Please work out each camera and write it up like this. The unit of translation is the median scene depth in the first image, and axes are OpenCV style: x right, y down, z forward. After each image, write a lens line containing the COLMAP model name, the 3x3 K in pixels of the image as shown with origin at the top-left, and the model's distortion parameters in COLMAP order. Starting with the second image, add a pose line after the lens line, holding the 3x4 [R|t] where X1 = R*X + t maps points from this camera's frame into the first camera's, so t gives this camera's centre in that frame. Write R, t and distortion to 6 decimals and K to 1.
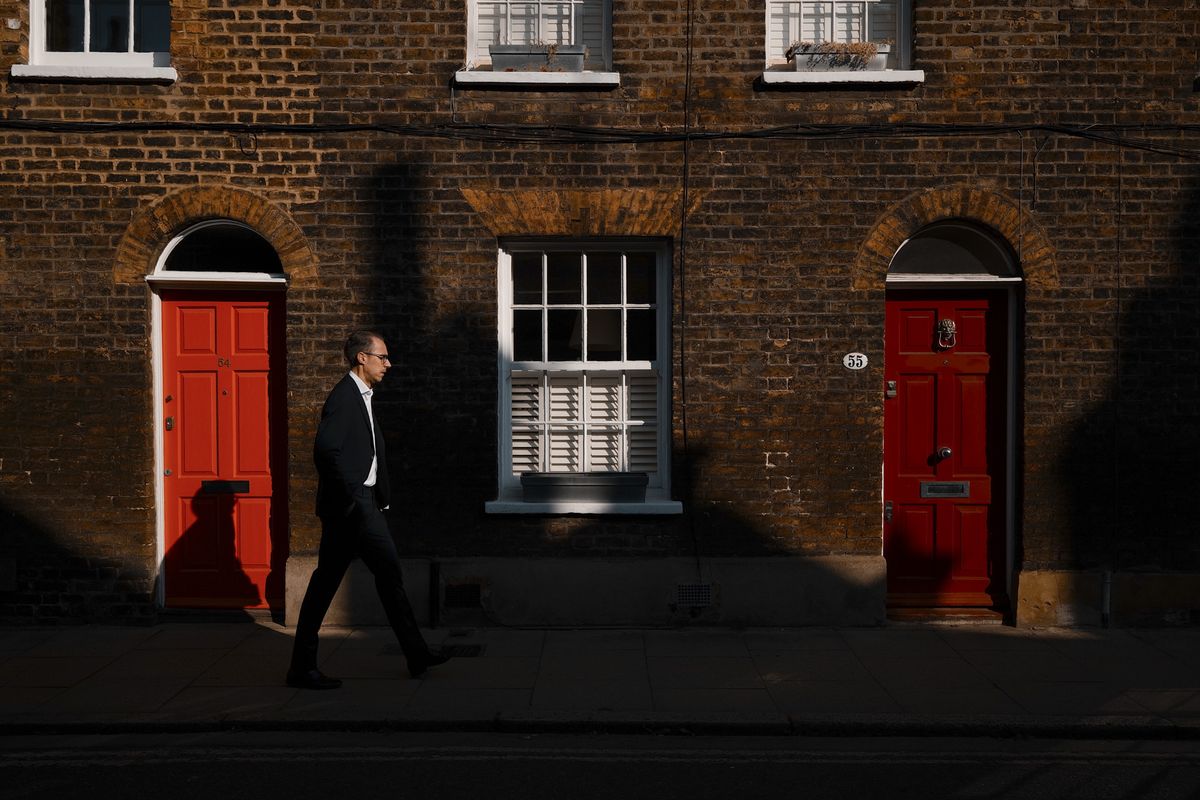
lens RADIAL K [[1135.3, 0, 600.3], [0, 1135.3, 400.5], [0, 0, 1]] dist [0.002866, 0.000000]
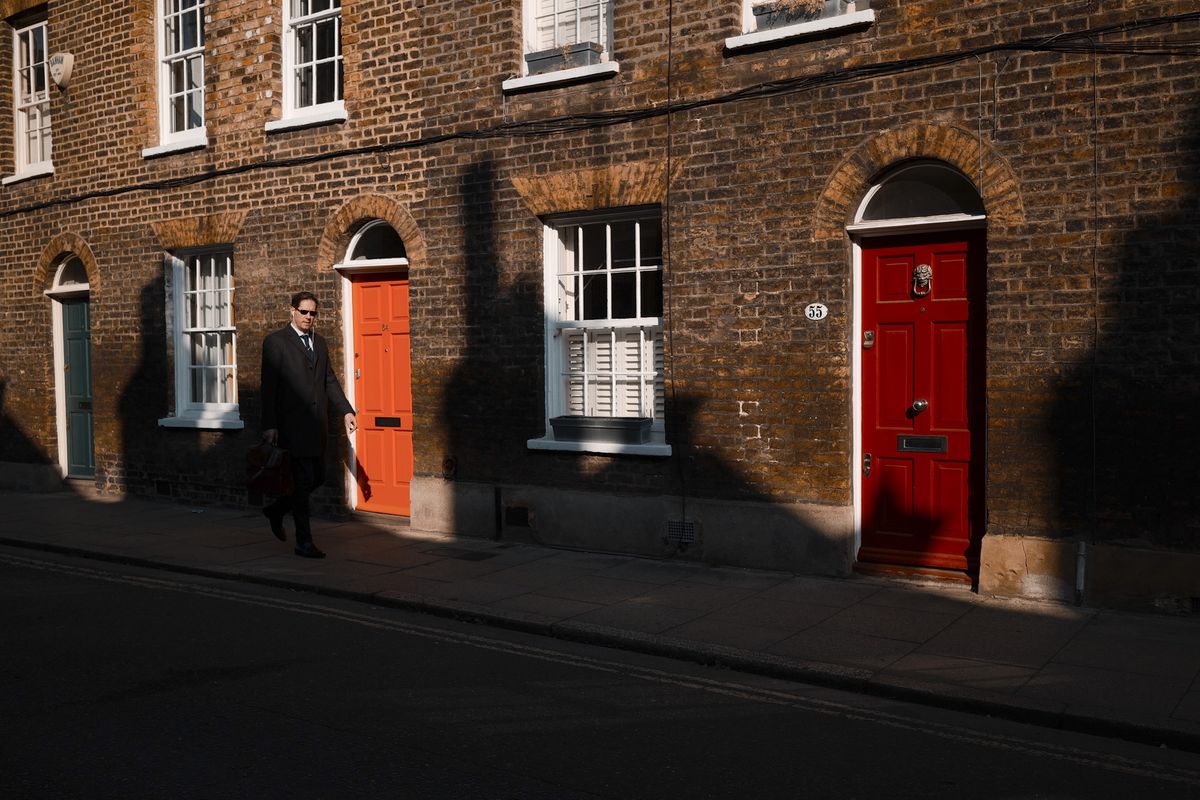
lens RADIAL K [[1135.3, 0, 596.5], [0, 1135.3, 400.0], [0, 0, 1]] dist [0.002866, 0.000000]
pose [[0.815543, 0.014130, -0.578524, 0.650372], [-0.001071, 0.999737, 0.022909, 0.020782], [0.578695, -0.018063, 0.815344, 0.066933]]
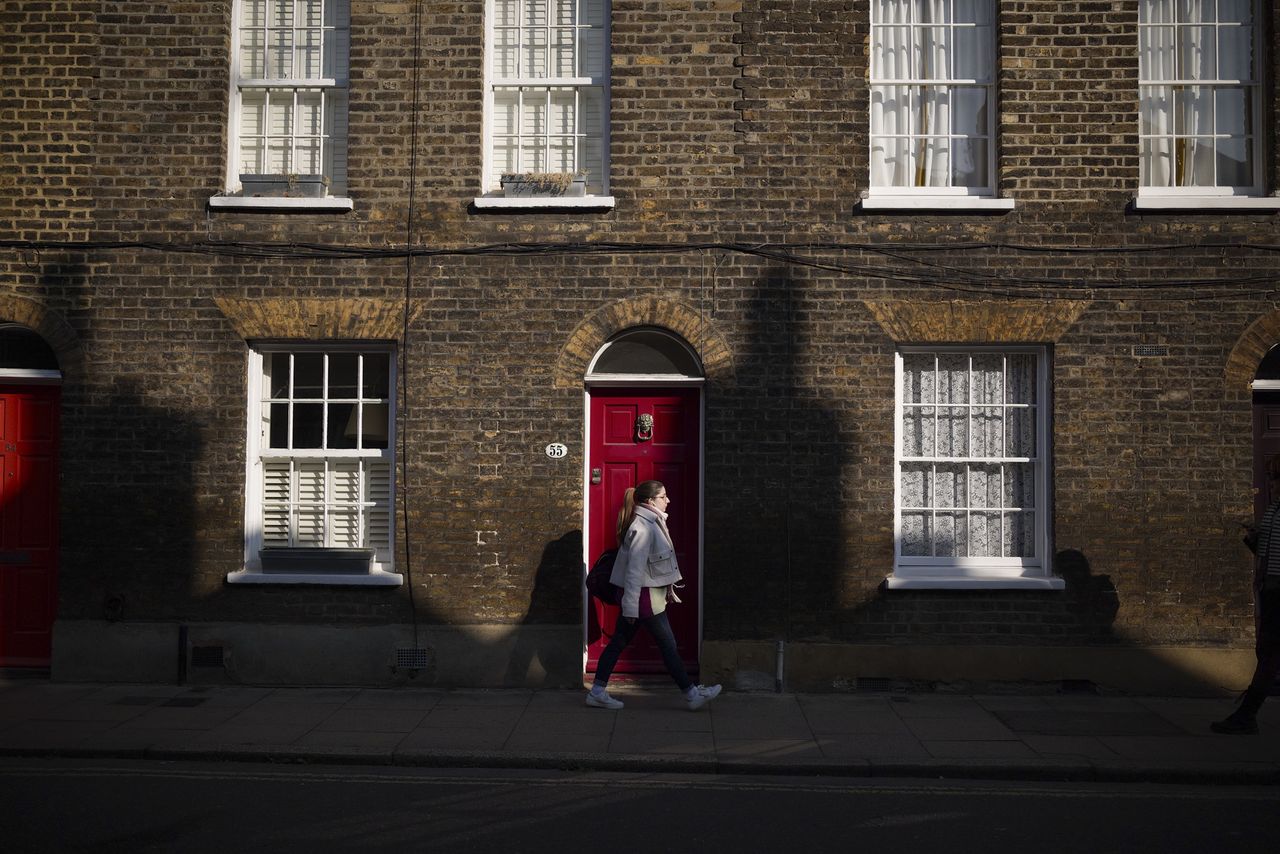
lens RADIAL K [[1211.0, 0, 638.0], [0, 1211.0, 425.2], [0, 0, 1]] dist [0.002866, 0.000000]
pose [[0.999560, 0.006938, -0.028826, 0.341113], [-0.008584, 0.998316, -0.057365, 0.008534], [0.028380, 0.057587, 0.997937, -0.200583]]
